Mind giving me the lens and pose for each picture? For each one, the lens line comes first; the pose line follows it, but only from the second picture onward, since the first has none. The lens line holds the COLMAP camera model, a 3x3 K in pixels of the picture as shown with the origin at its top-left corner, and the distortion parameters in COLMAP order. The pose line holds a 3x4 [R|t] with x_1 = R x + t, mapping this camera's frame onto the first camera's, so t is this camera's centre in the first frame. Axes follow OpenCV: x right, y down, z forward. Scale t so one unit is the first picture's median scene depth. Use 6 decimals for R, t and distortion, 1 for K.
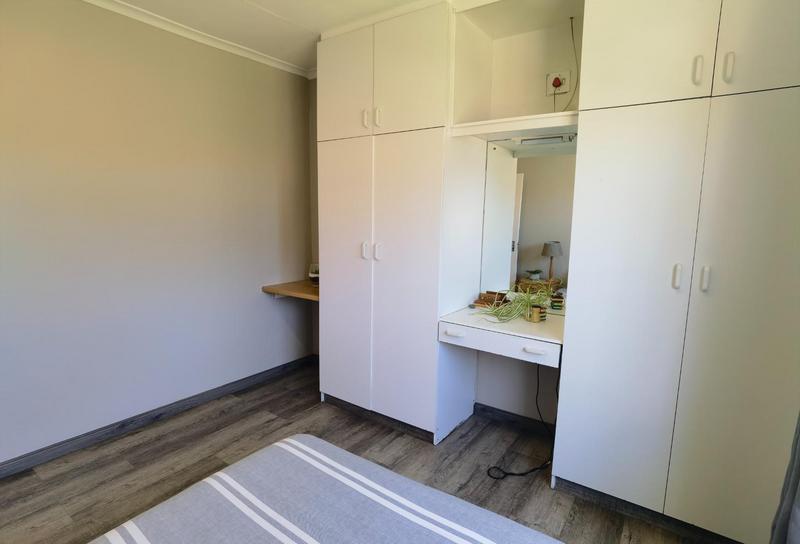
lens RADIAL K [[421.2, 0, 407.1], [0, 421.2, 275.5], [0, 0, 1]] dist [-0.000553, -0.000203]
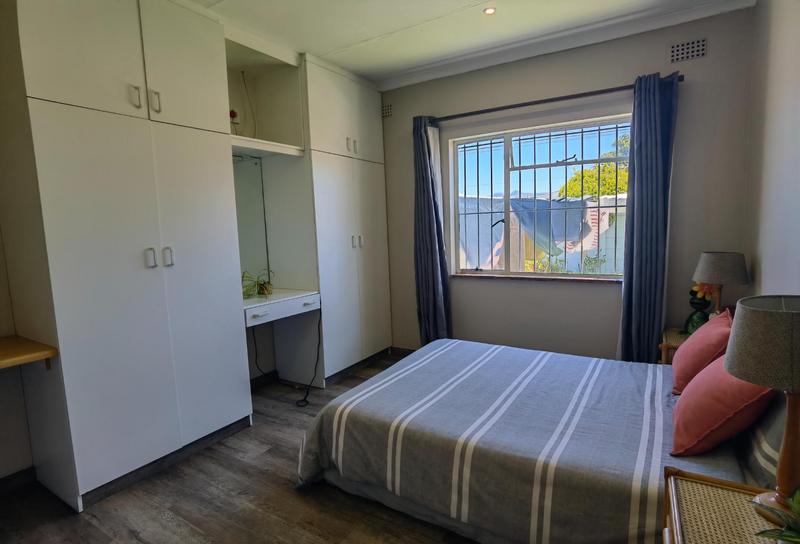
lens RADIAL K [[421.2, 0, 407.1], [0, 421.2, 275.5], [0, 0, 1]] dist [-0.000553, -0.000203]
pose [[-0.069862, -0.130852, 0.988937, -1.043635], [0.180049, 0.973424, 0.141518, -0.056062], [-0.981174, 0.187944, -0.044445, 0.625148]]
